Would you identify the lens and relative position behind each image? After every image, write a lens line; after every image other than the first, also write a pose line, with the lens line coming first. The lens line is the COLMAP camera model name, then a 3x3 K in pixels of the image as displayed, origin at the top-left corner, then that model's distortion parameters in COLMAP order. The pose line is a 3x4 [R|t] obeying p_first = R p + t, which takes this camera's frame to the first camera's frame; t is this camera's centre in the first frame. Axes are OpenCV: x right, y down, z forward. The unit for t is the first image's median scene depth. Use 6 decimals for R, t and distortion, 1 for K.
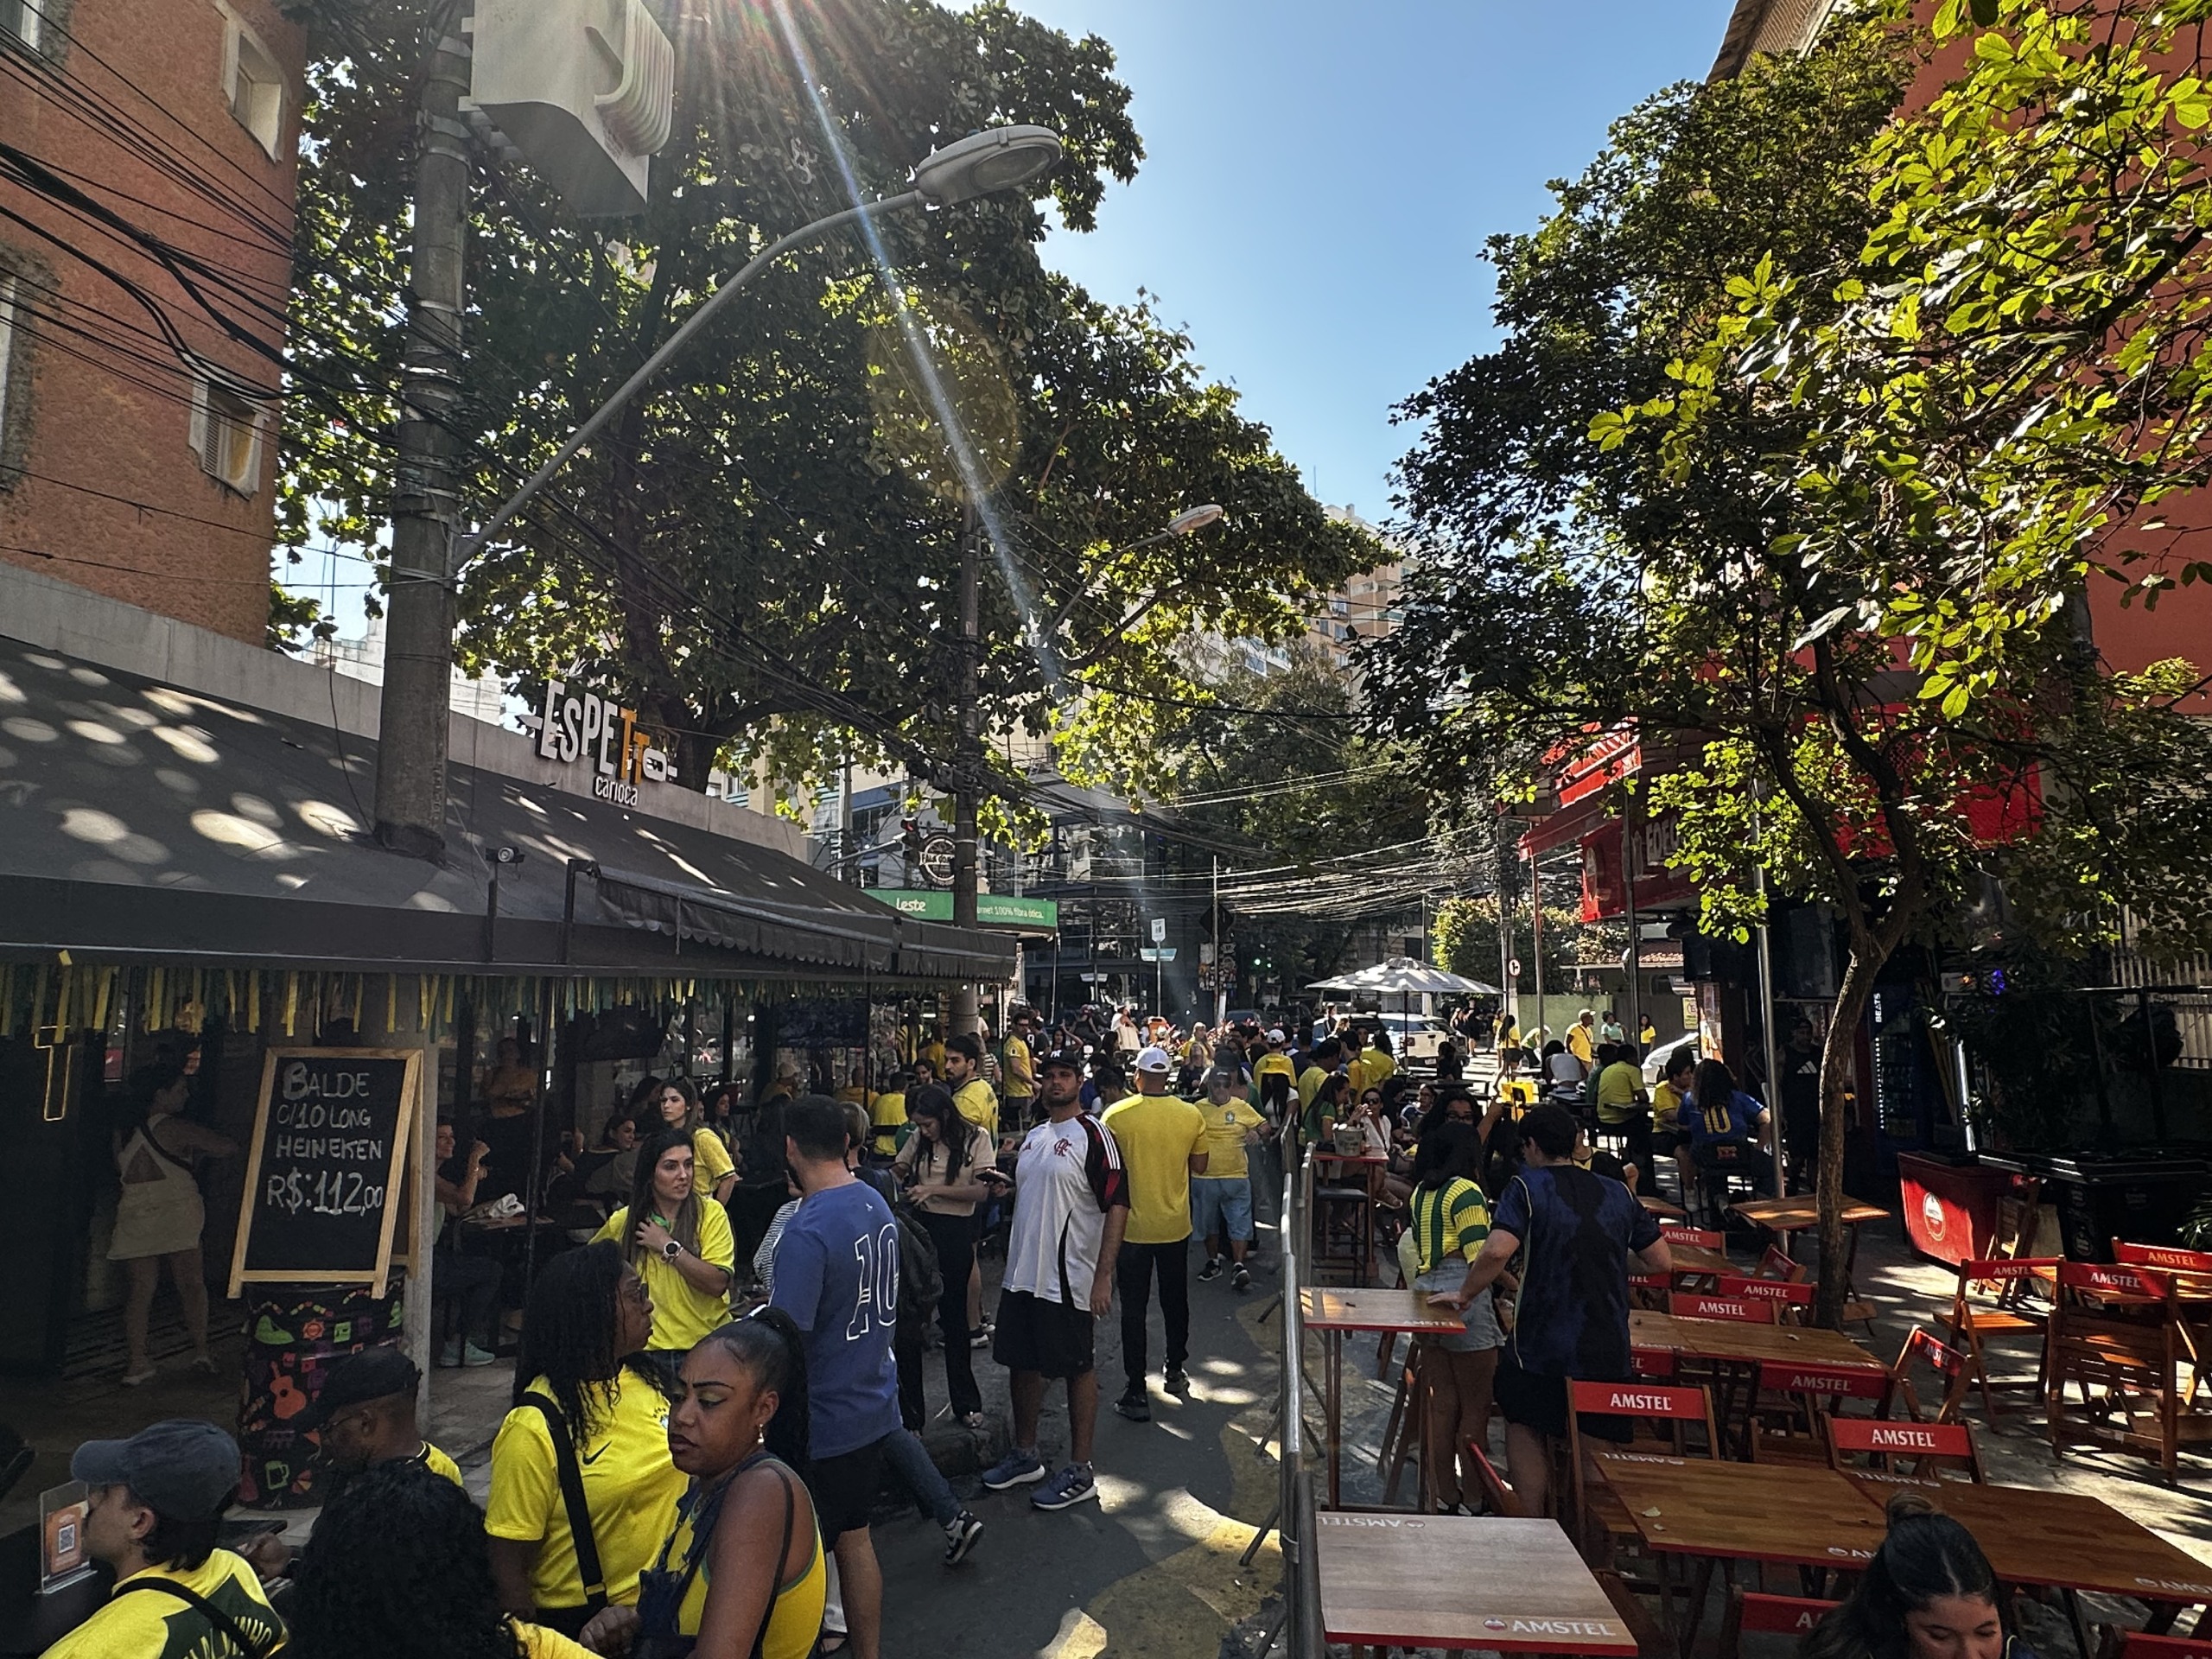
lens RADIAL K [[1357.2, 0, 1104.7], [0, 1357.2, 841.2], [0, 0, 1]] dist [-0.003877, 0.005693]
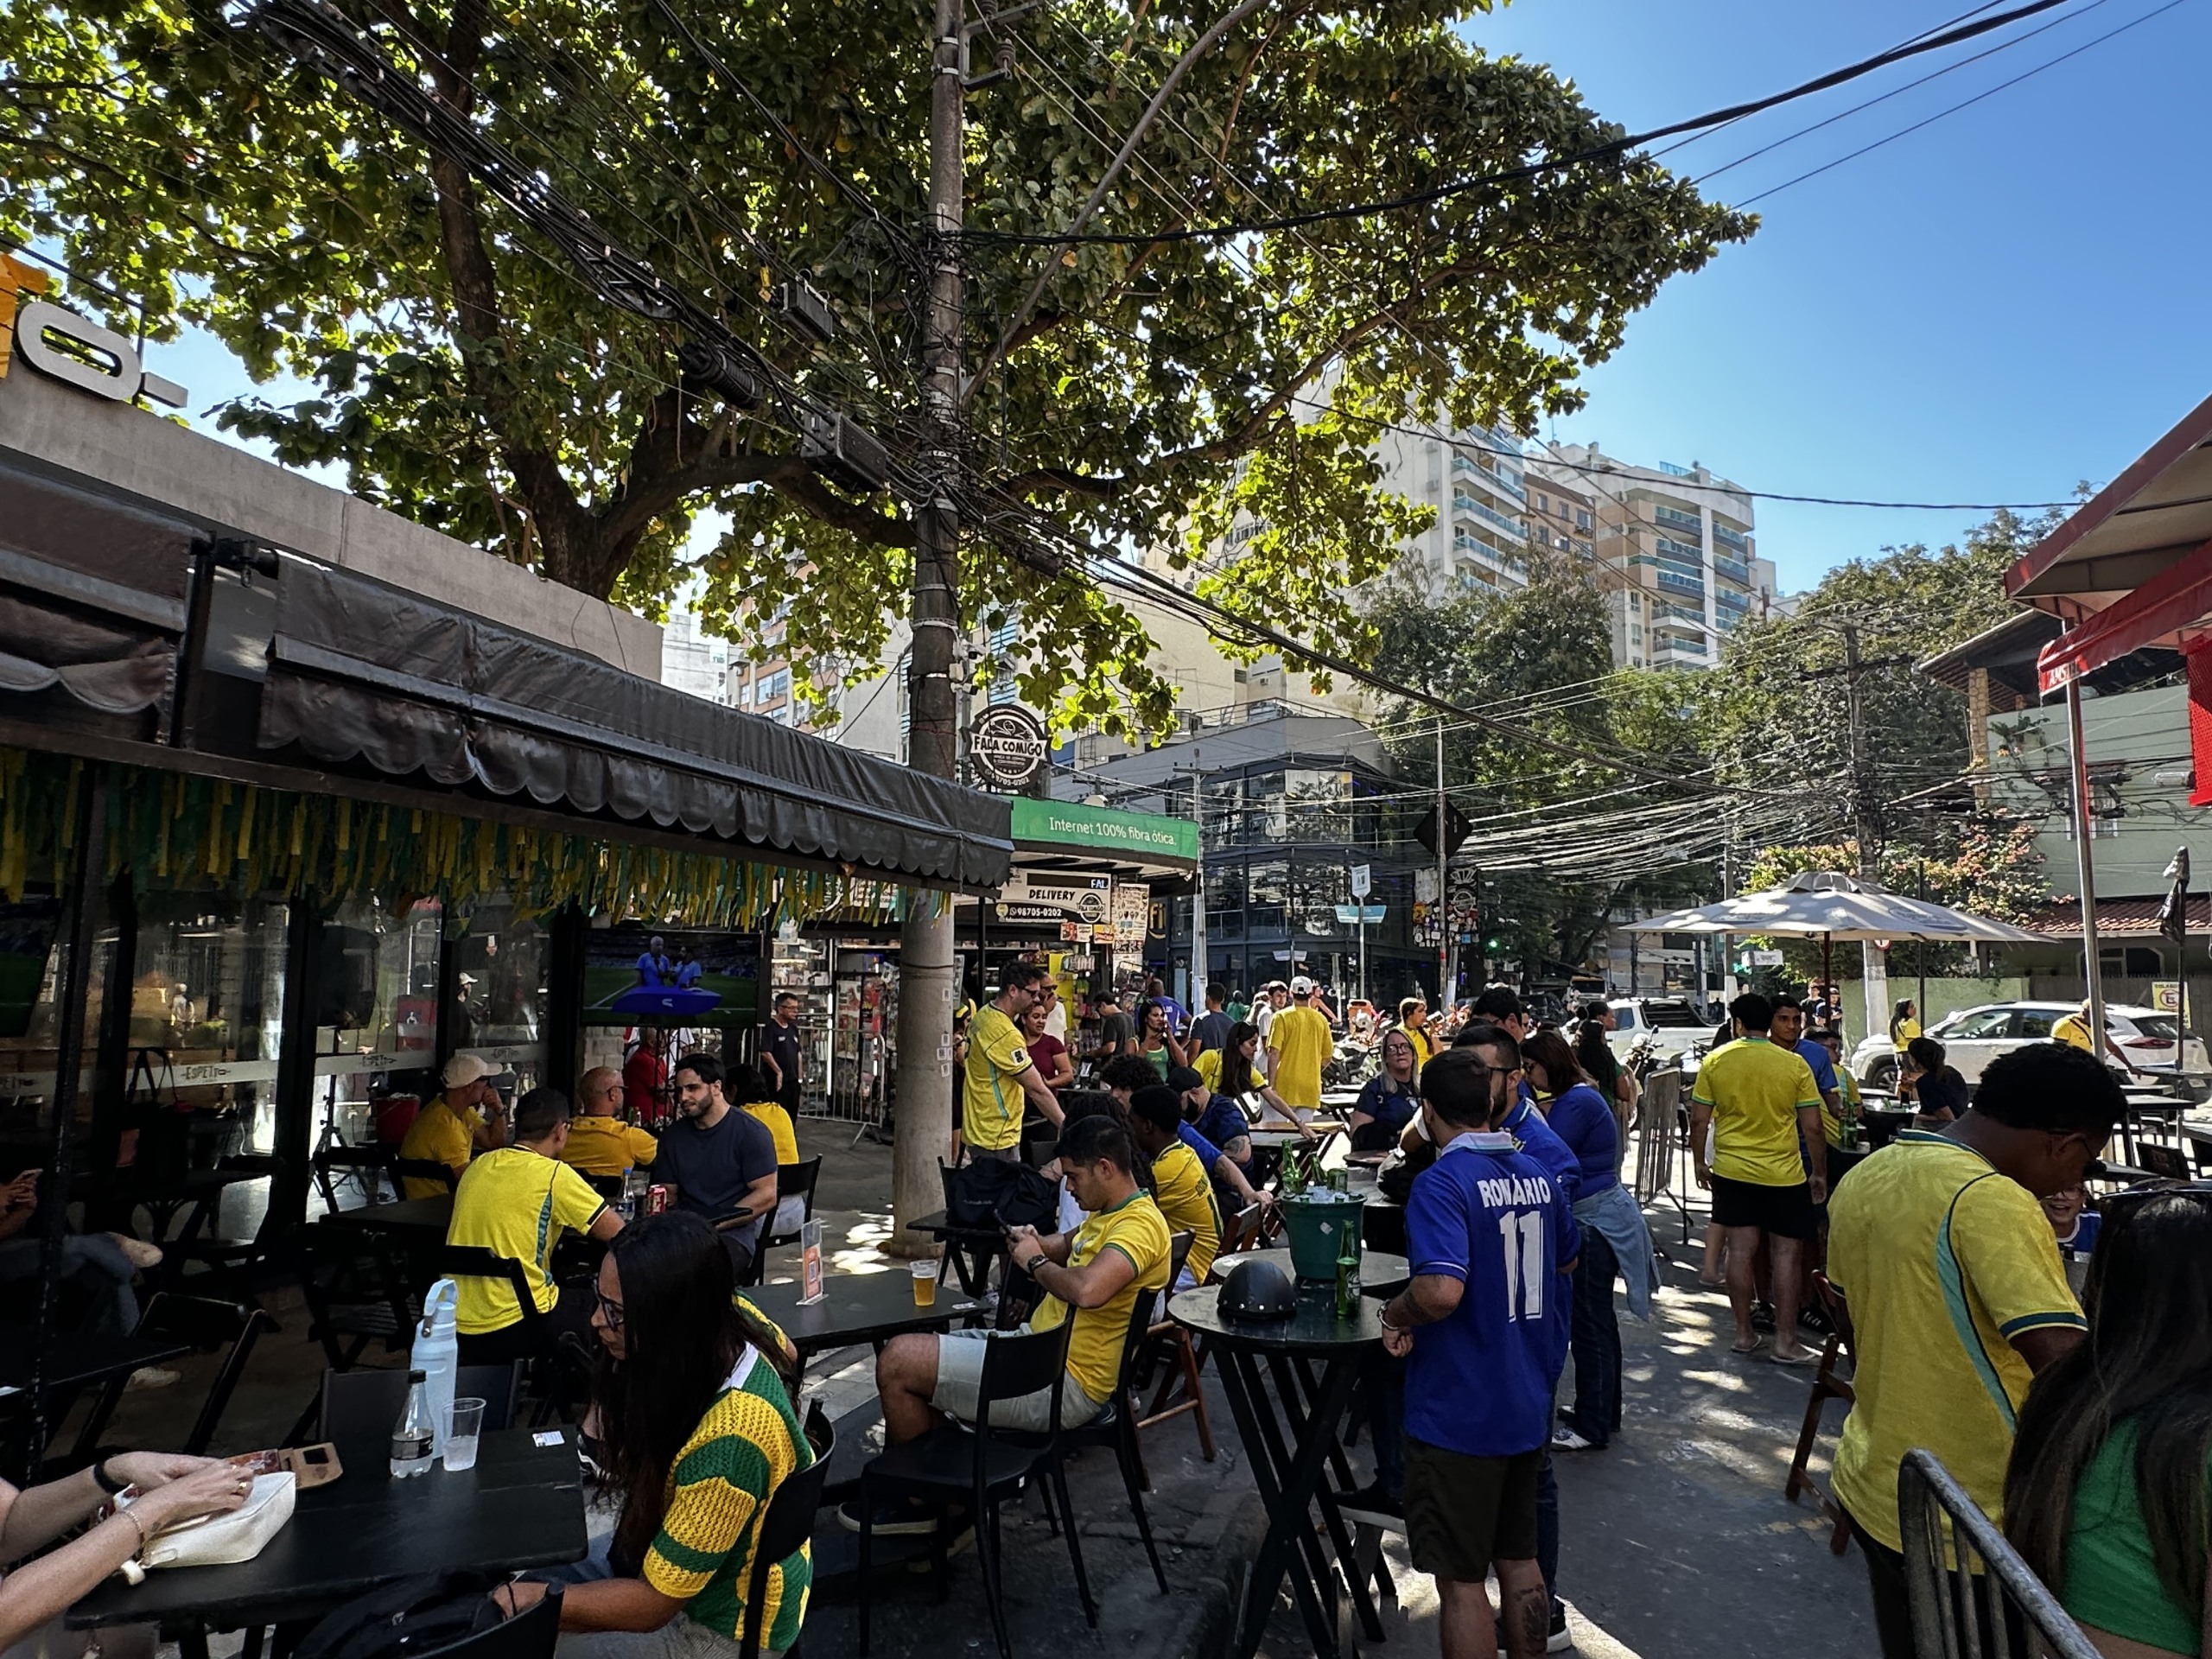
lens RADIAL K [[1357.2, 0, 1095.1], [0, 1357.2, 849.1], [0, 0, 1]] dist [-0.003877, 0.005693]
pose [[0.985790, -0.005972, -0.167879, 0.025881], [0.007822, 0.999916, 0.010359, 0.048516], [0.167803, -0.011525, 0.985753, 0.314570]]
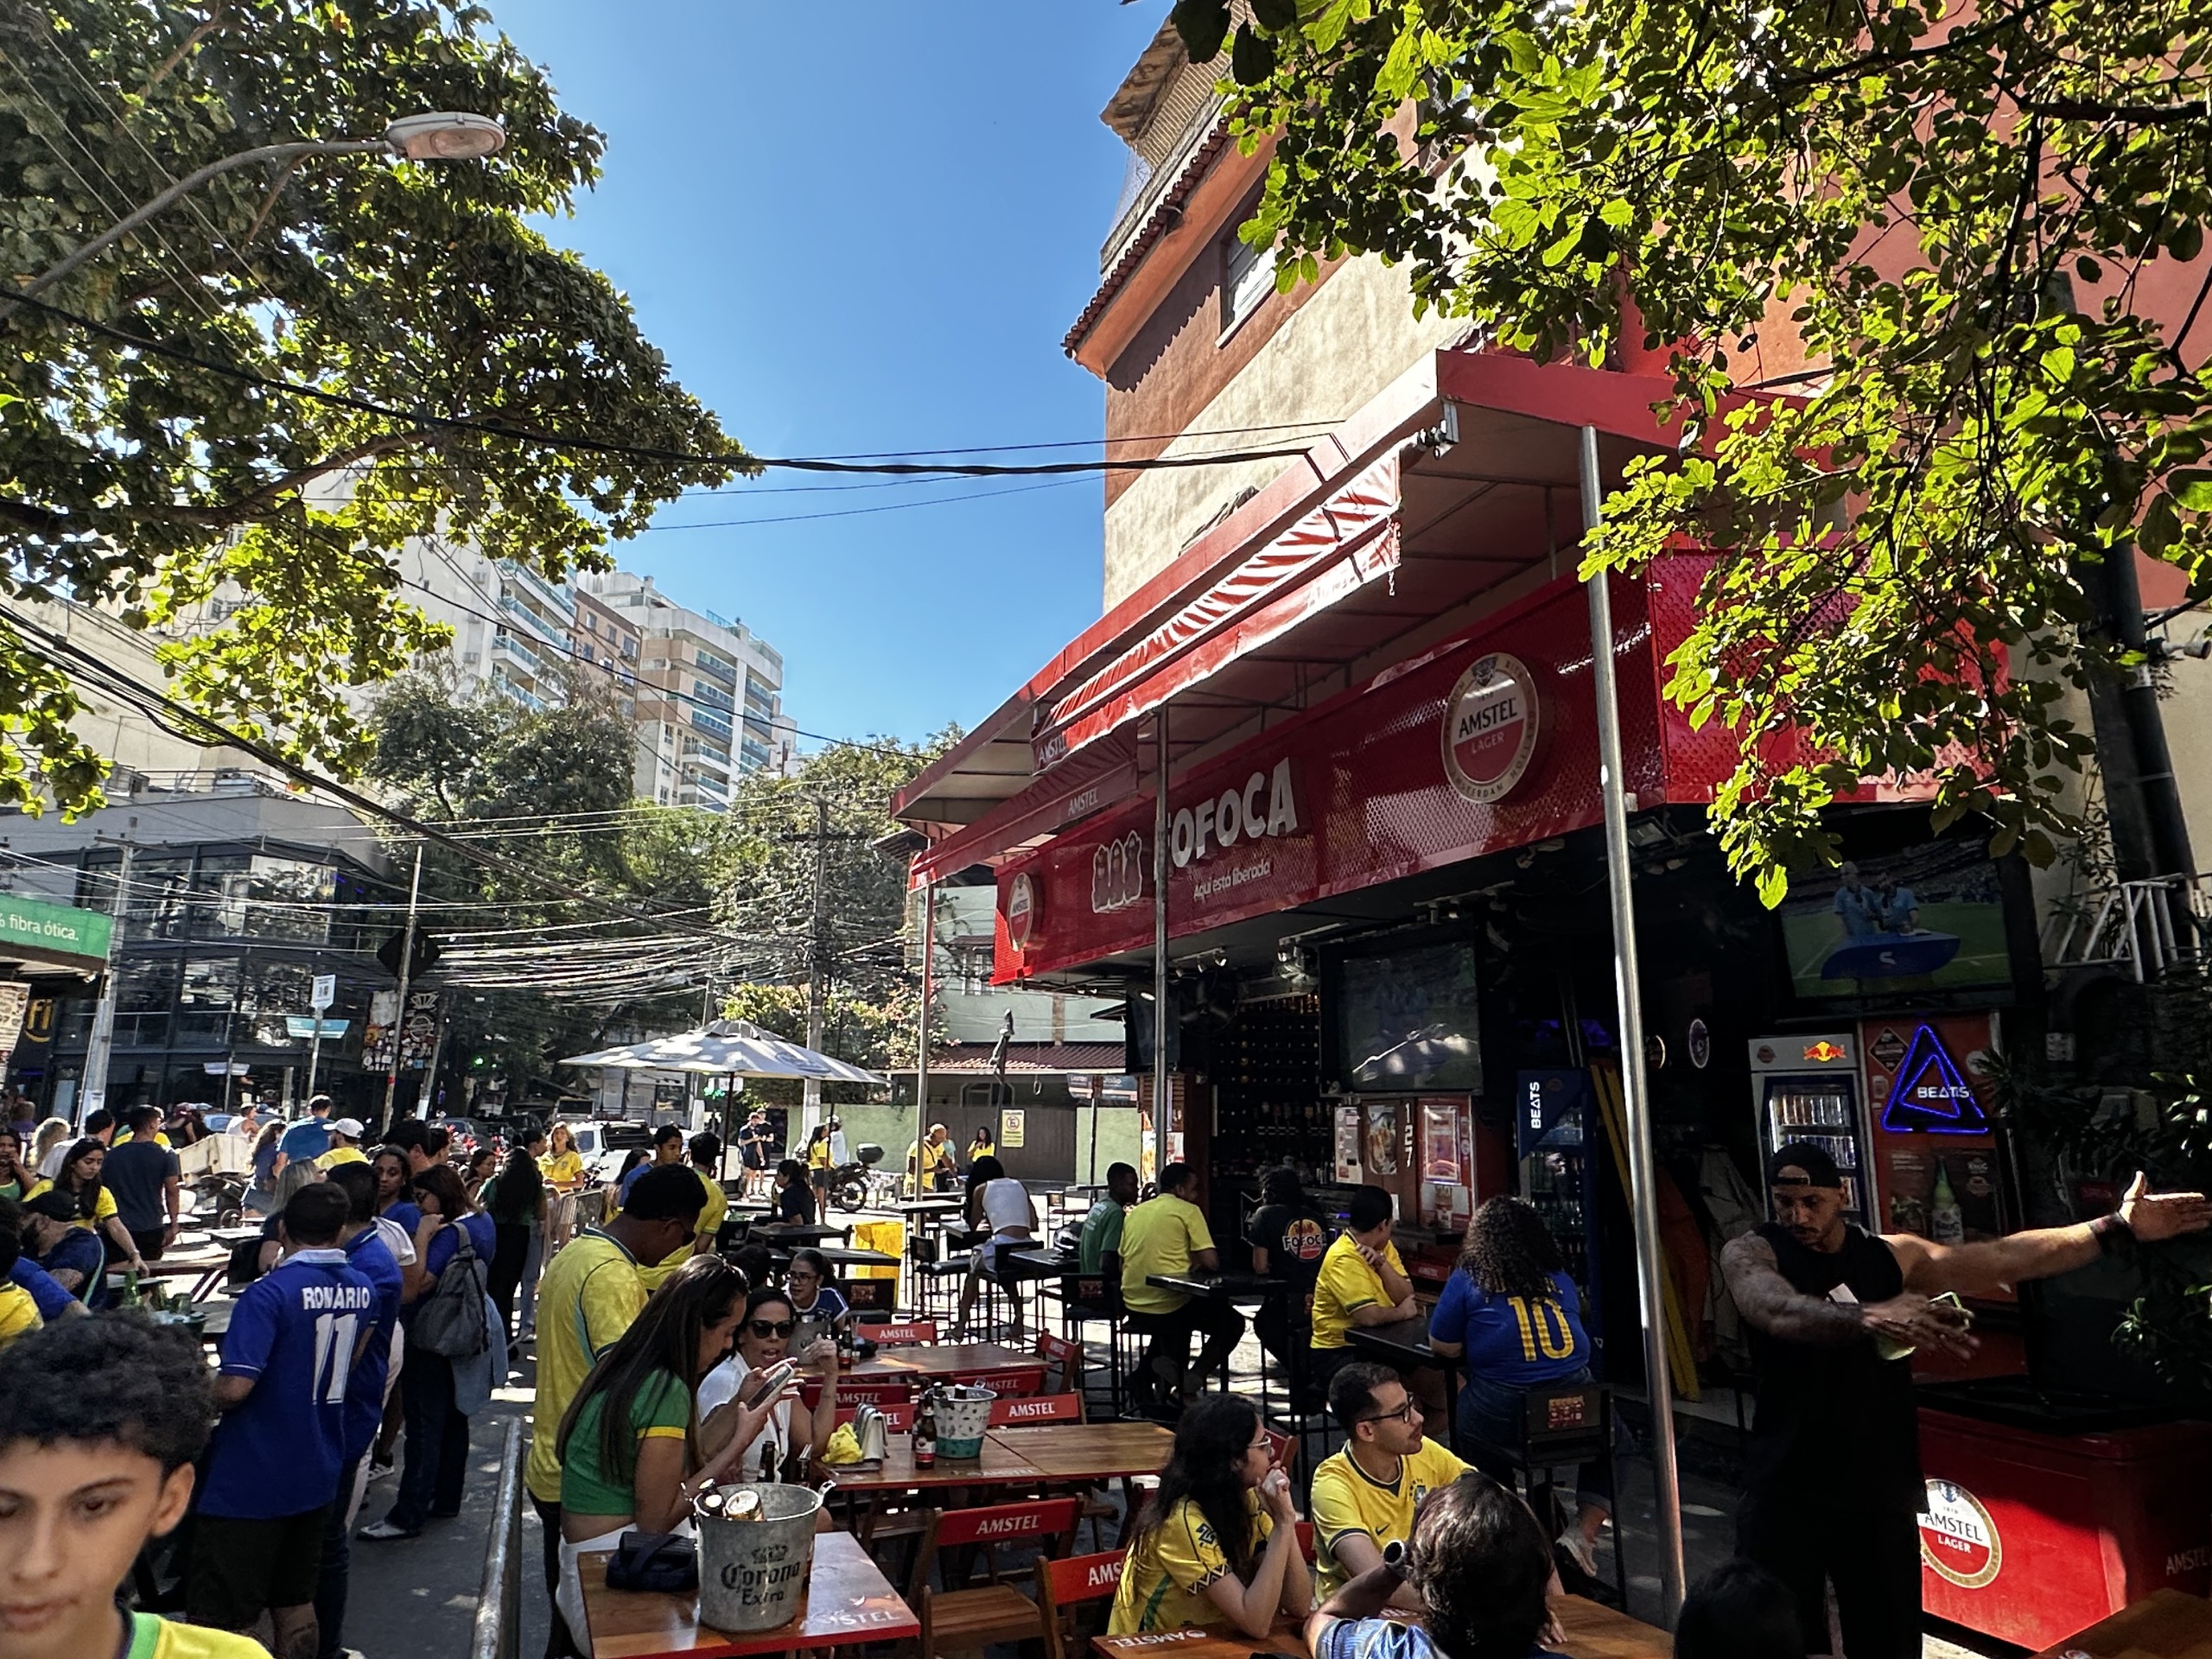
lens RADIAL K [[1357.2, 0, 1104.9], [0, 1357.2, 846.7], [0, 0, 1]] dist [-0.003877, 0.005693]
pose [[0.858249, 0.118010, 0.499483, 0.033957], [-0.076819, 0.991780, -0.102325, 0.040312], [-0.507452, 0.049450, 0.860260, 0.266683]]
